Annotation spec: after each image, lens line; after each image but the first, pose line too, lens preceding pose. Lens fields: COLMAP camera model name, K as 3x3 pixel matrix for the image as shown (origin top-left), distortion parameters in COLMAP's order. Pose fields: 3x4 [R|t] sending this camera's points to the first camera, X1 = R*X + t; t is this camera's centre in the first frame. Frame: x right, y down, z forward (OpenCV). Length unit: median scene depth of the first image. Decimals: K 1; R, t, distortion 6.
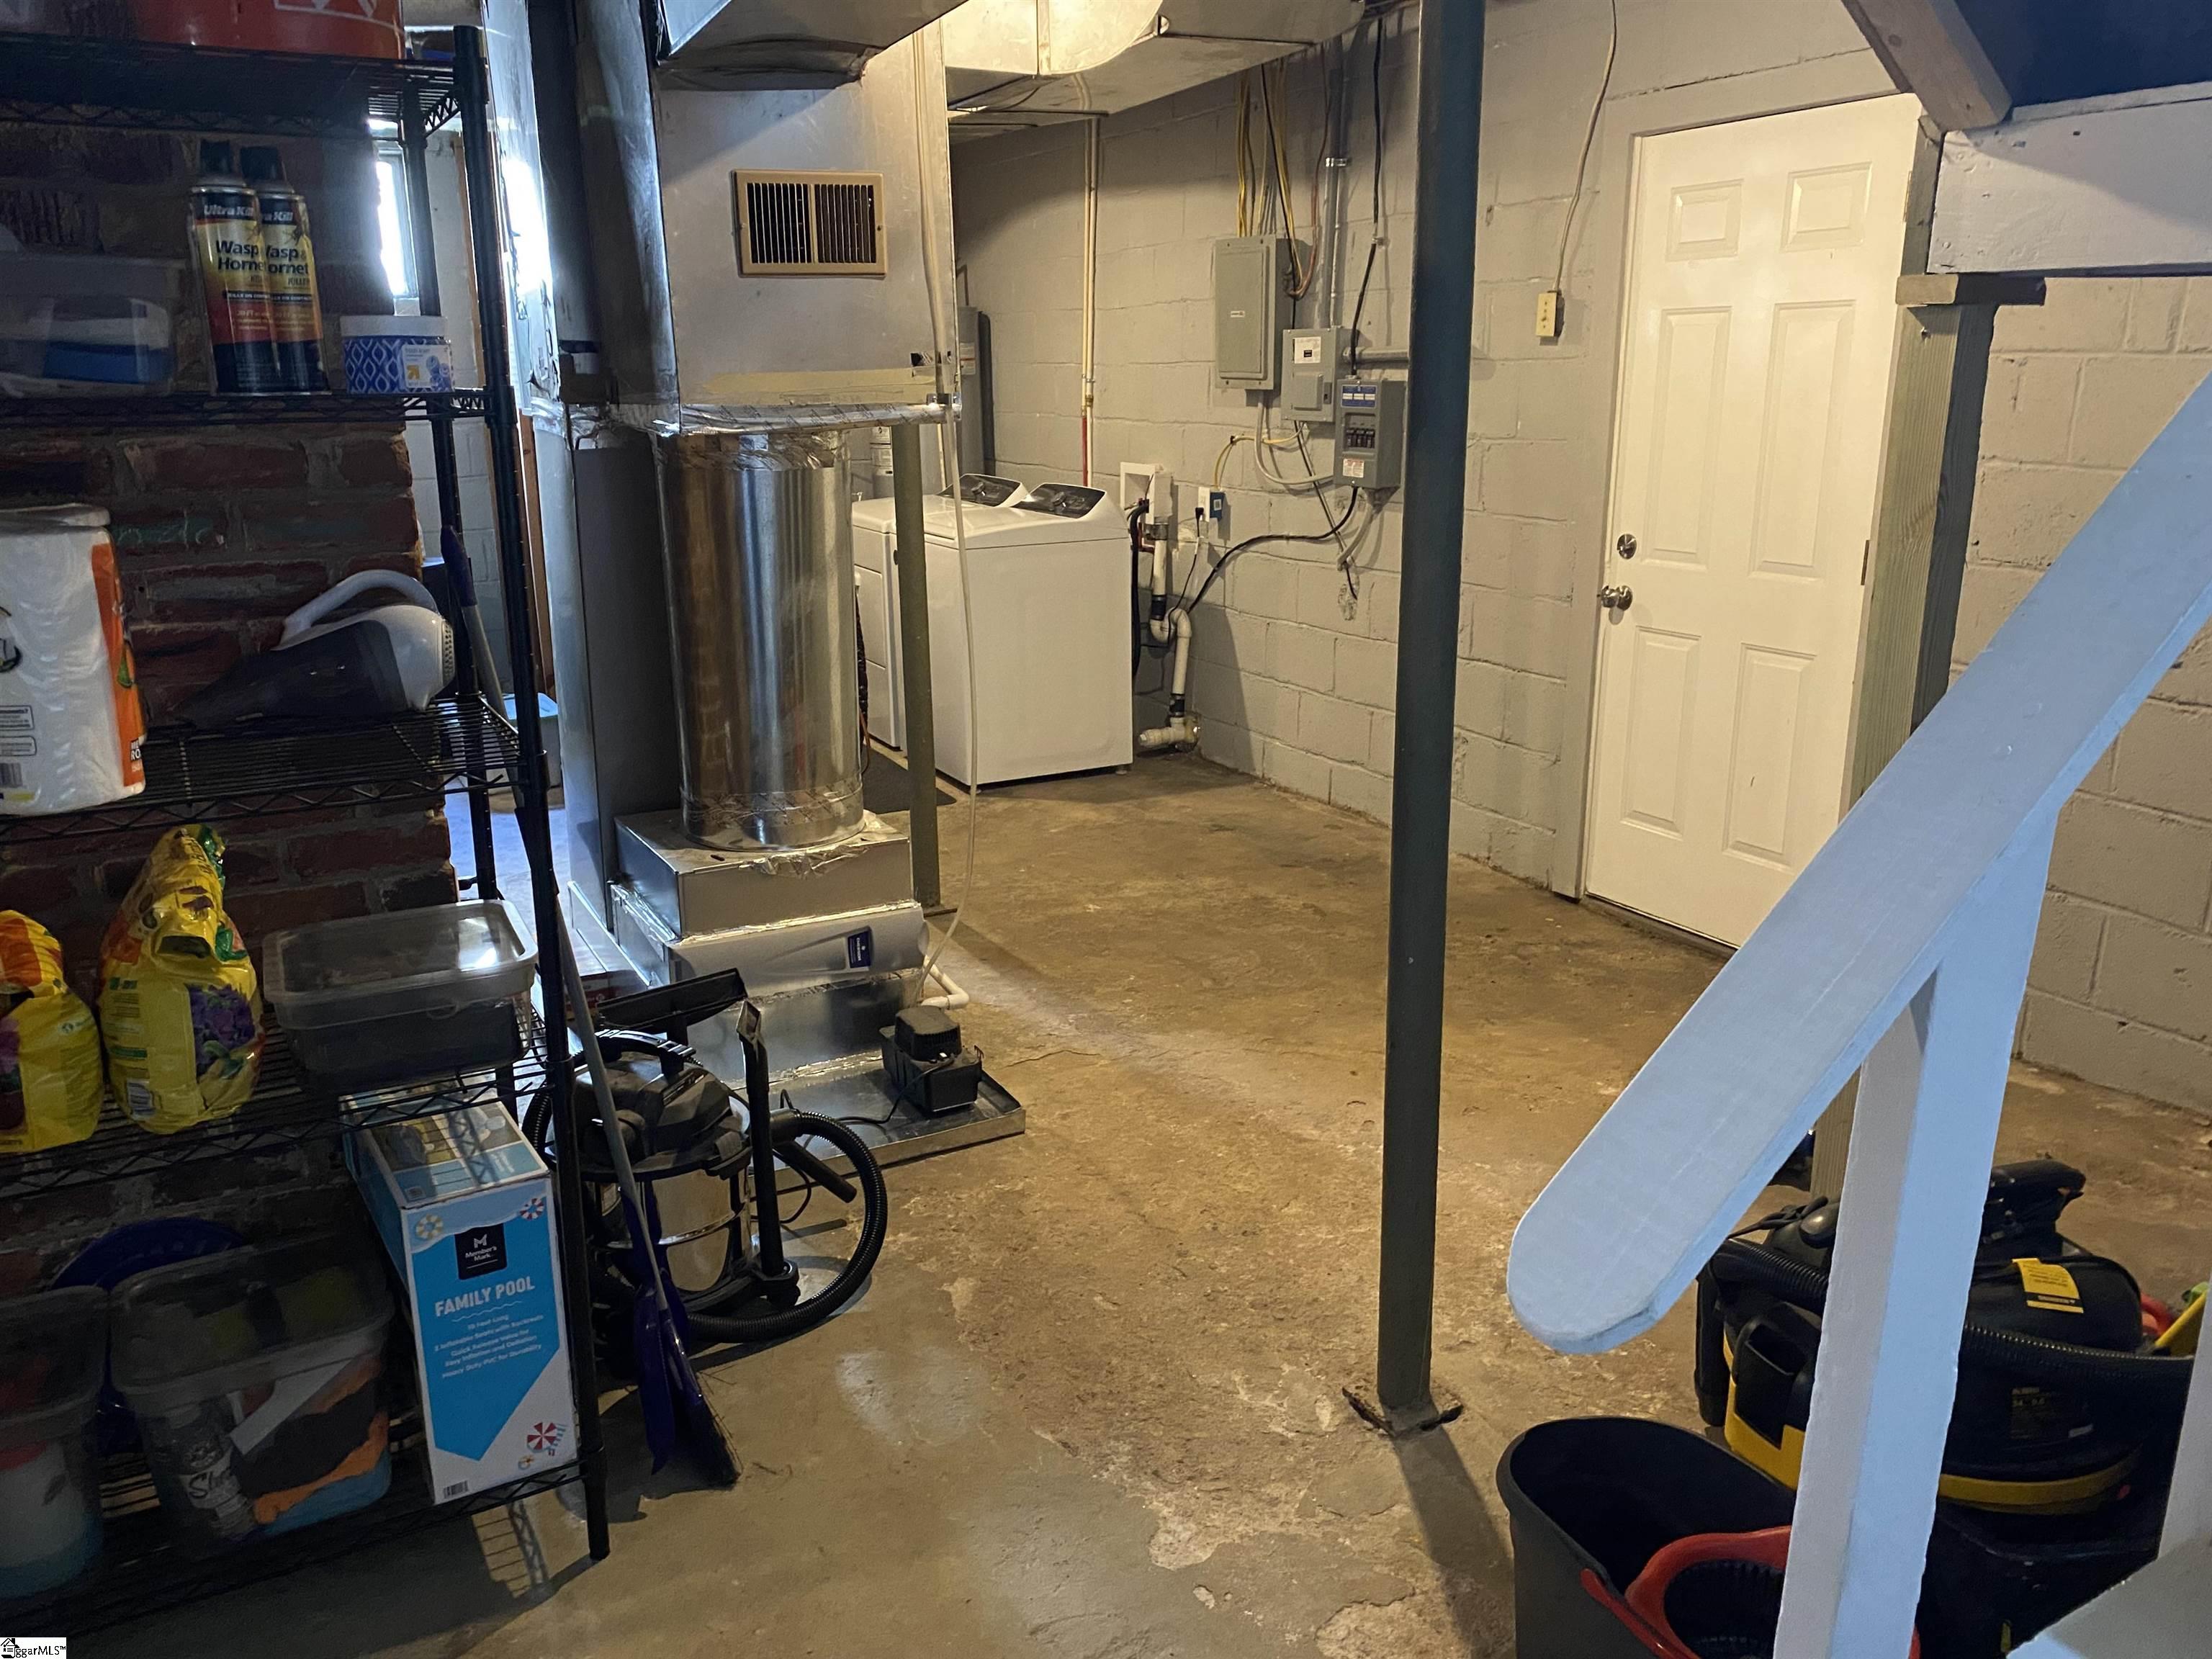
lens RADIAL K [[1683.5, 0, 1106.0], [0, 1683.5, 829.5], [0, 0, 1]] dist [0.003397, -0.001026]
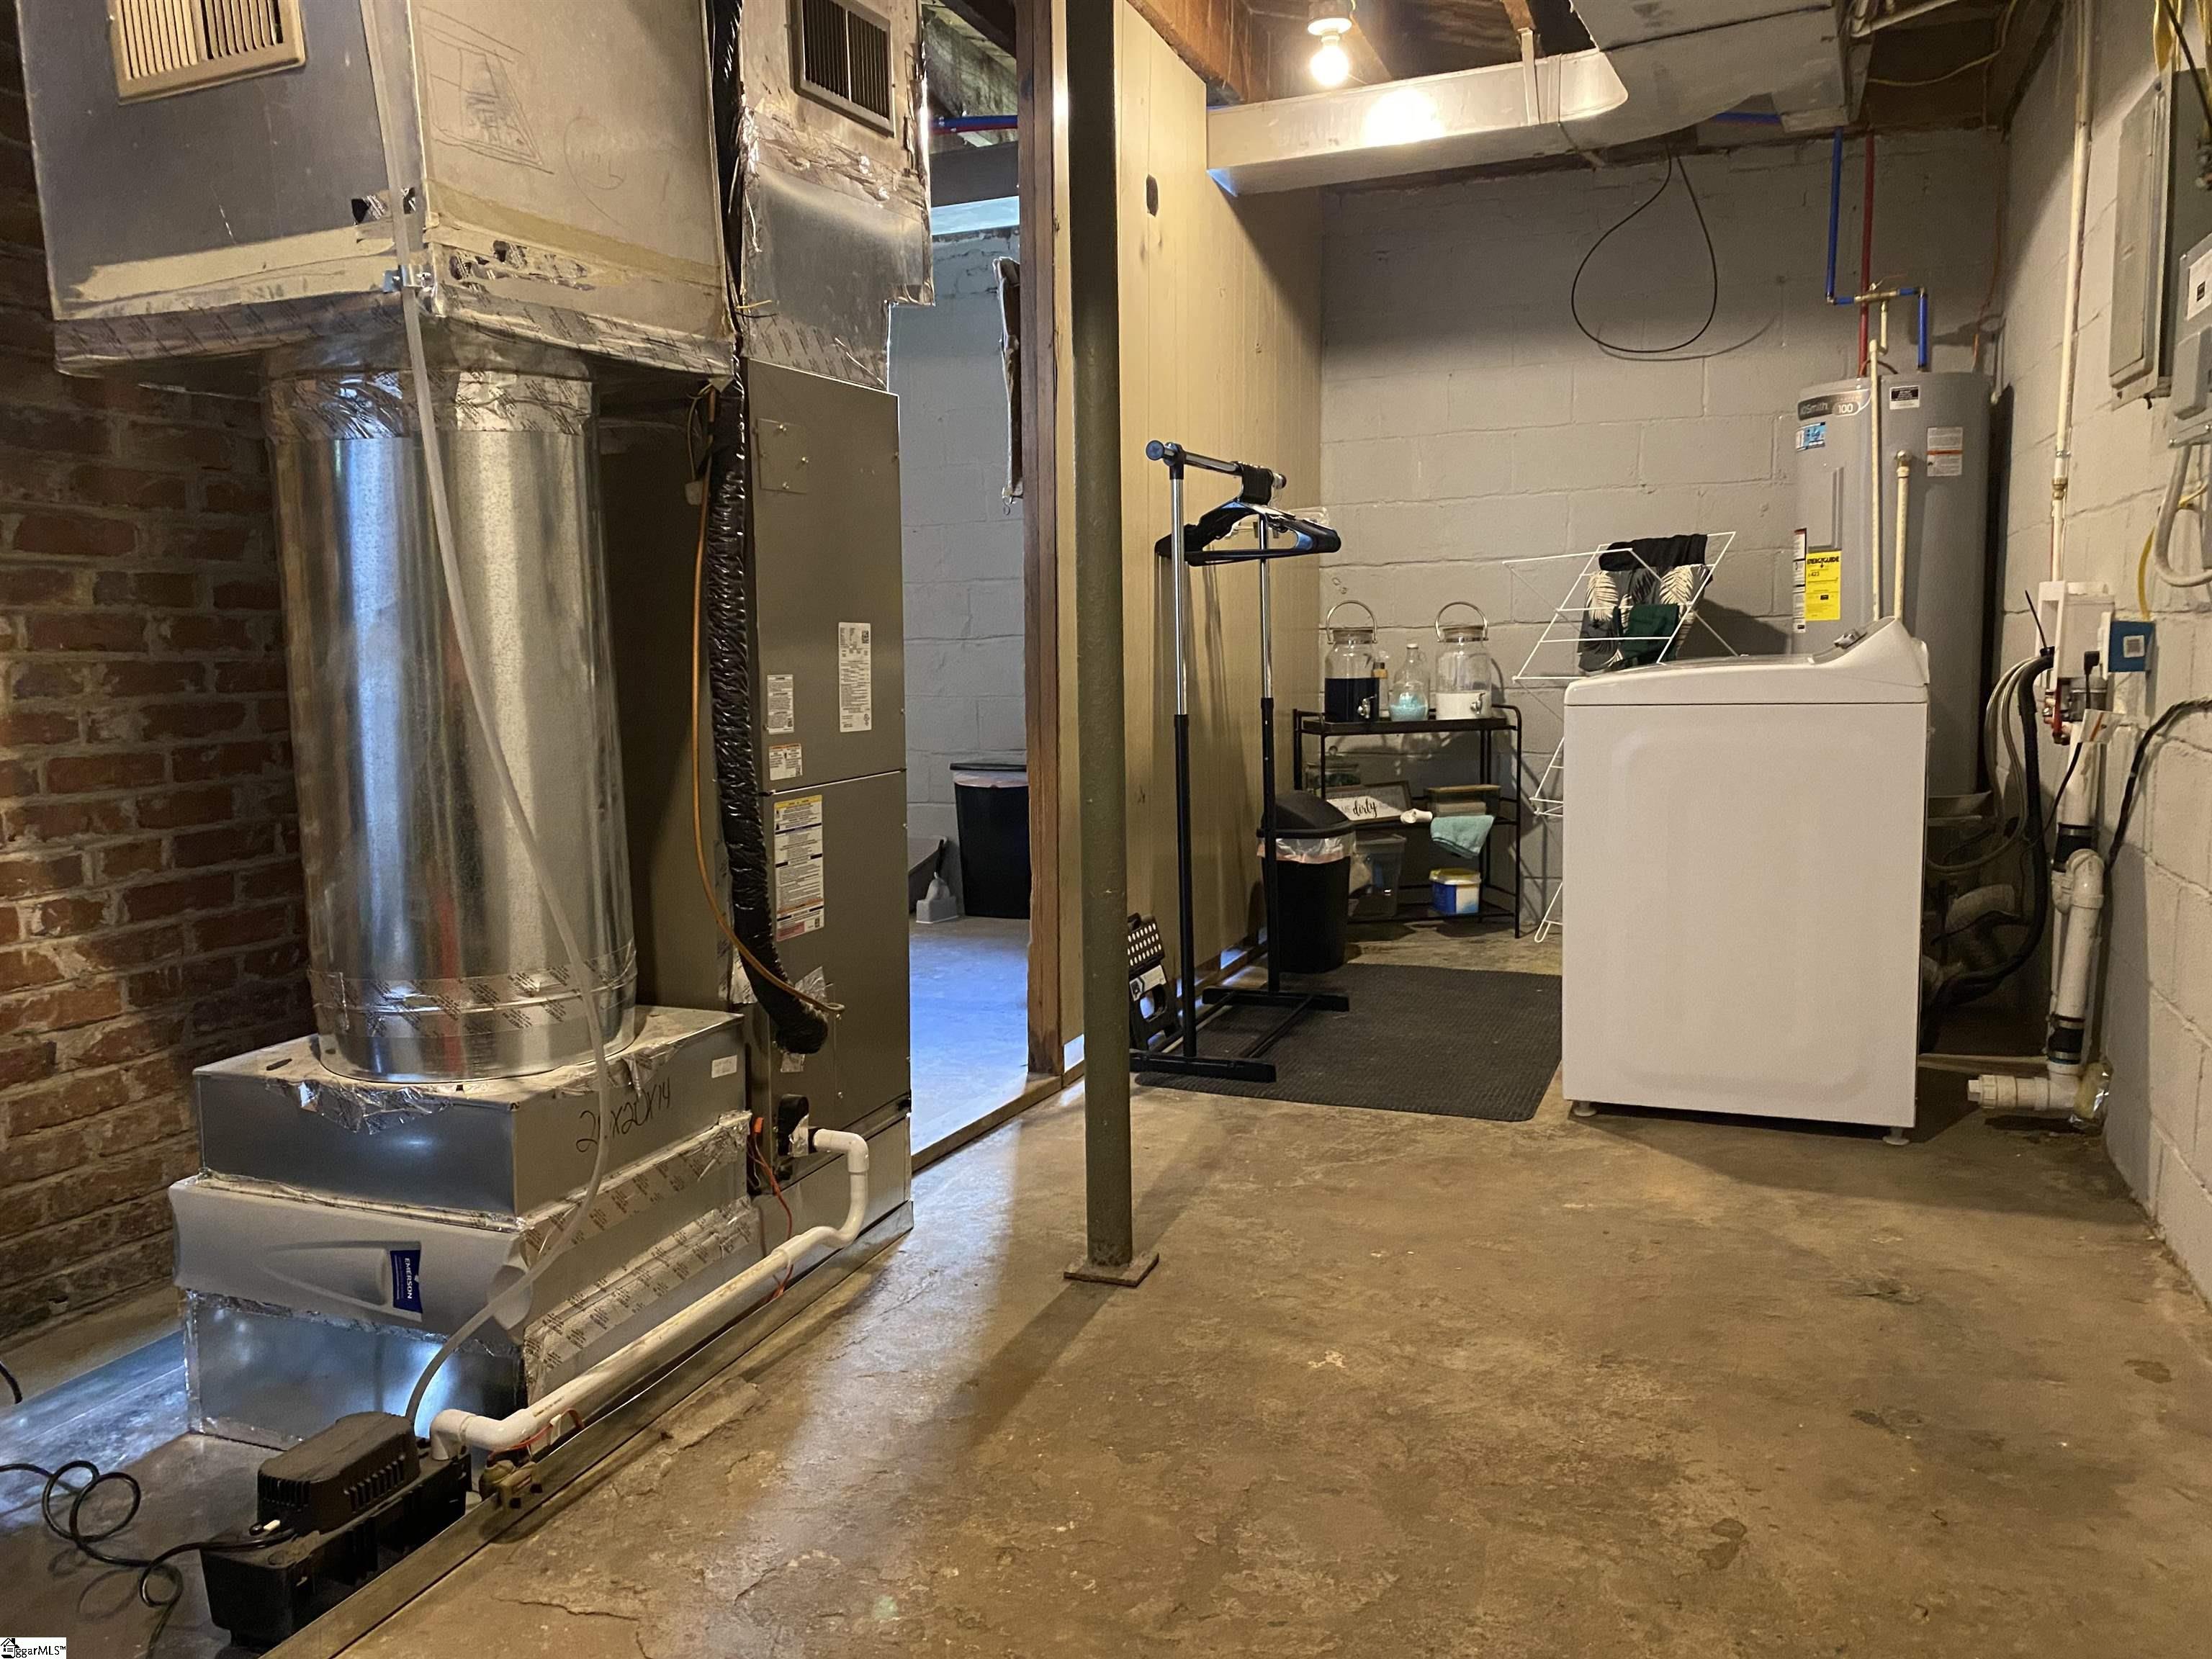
lens RADIAL K [[1683.5, 0, 1106.0], [0, 1683.5, 829.5], [0, 0, 1]] dist [0.003397, -0.001026]
pose [[0.642351, 0.086748, -0.761485, 0.280940], [-0.194606, 0.979471, -0.052578, -0.061683], [0.741292, 0.181963, 0.646046, 0.518053]]
